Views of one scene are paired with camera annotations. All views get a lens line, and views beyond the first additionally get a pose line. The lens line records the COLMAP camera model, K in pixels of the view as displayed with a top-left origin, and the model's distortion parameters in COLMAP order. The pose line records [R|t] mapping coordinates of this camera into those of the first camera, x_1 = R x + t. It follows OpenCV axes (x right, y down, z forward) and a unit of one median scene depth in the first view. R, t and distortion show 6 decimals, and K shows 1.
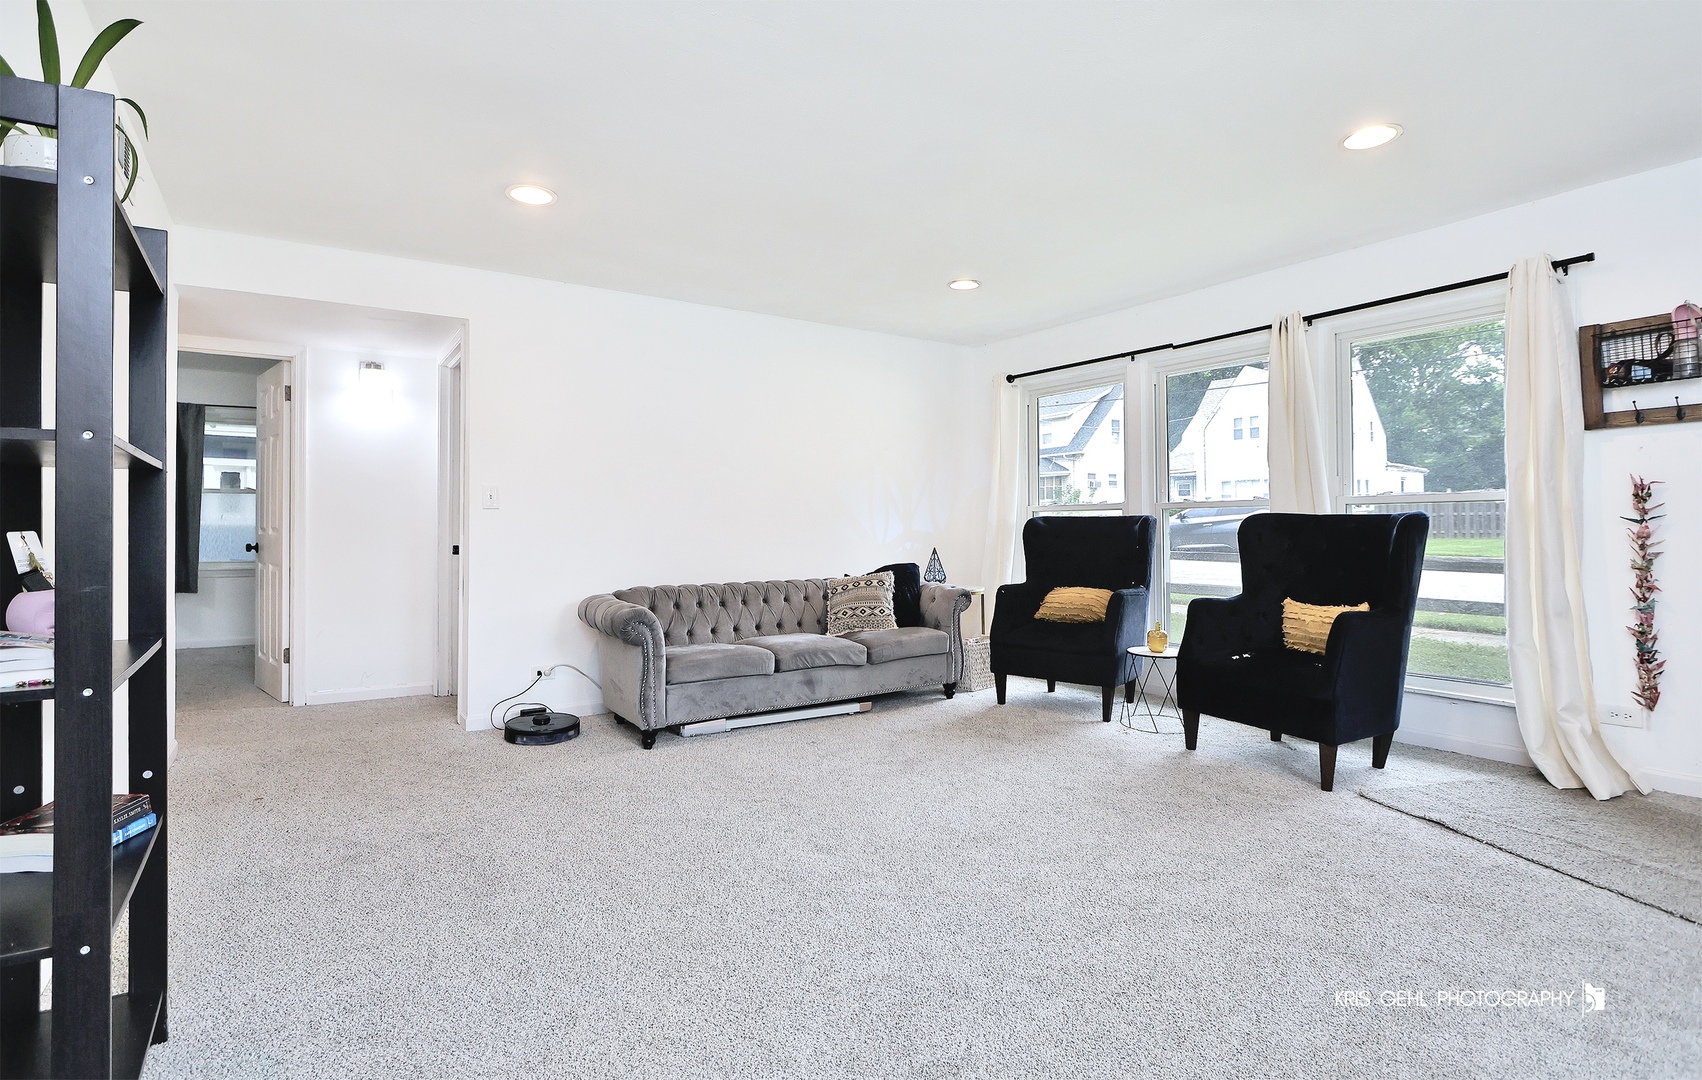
lens RADIAL K [[823.8, 0, 829.7], [0, 823.8, 512.4], [0, 0, 1]] dist [-0.002760, -0.000175]
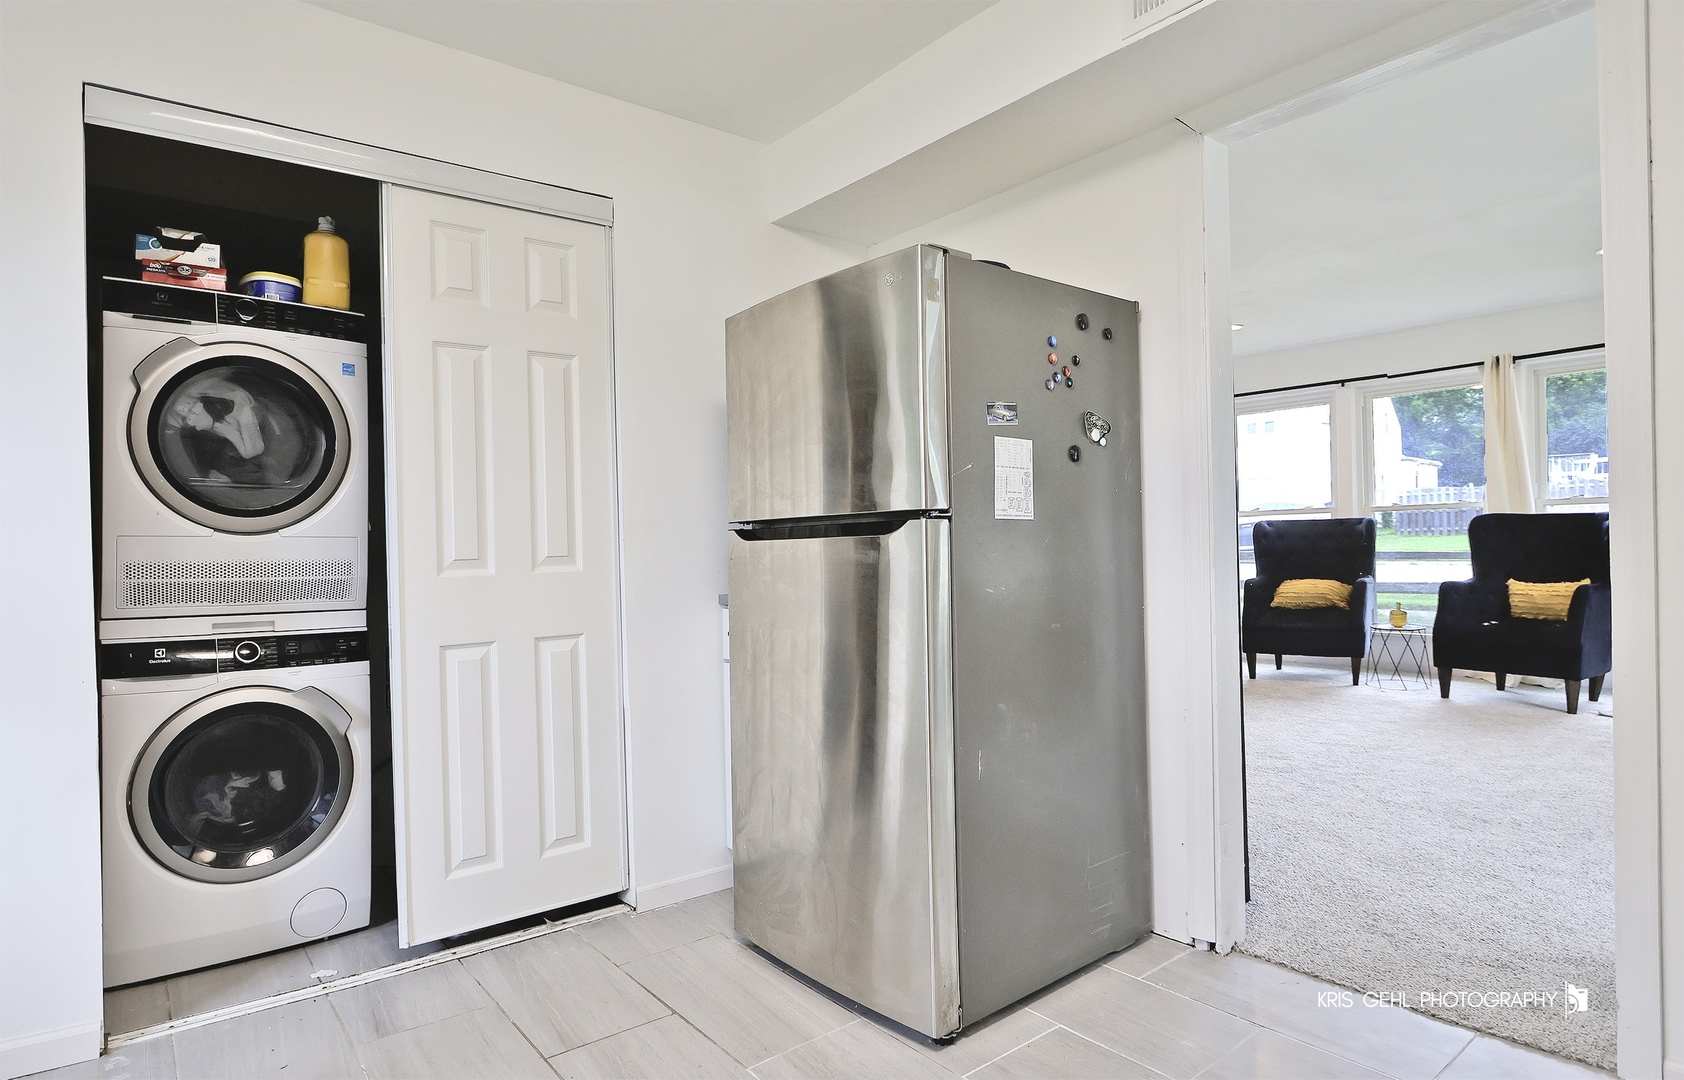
lens RADIAL K [[940.3, 0, 842.8], [0, 940.3, 545.6], [0, 0, 1]] dist [0.001176, -0.000281]
pose [[0.996210, -0.027779, 0.082423, -0.534315], [0.025745, 0.999340, 0.025635, -0.011274], [-0.083081, -0.023416, 0.996268, -0.333084]]
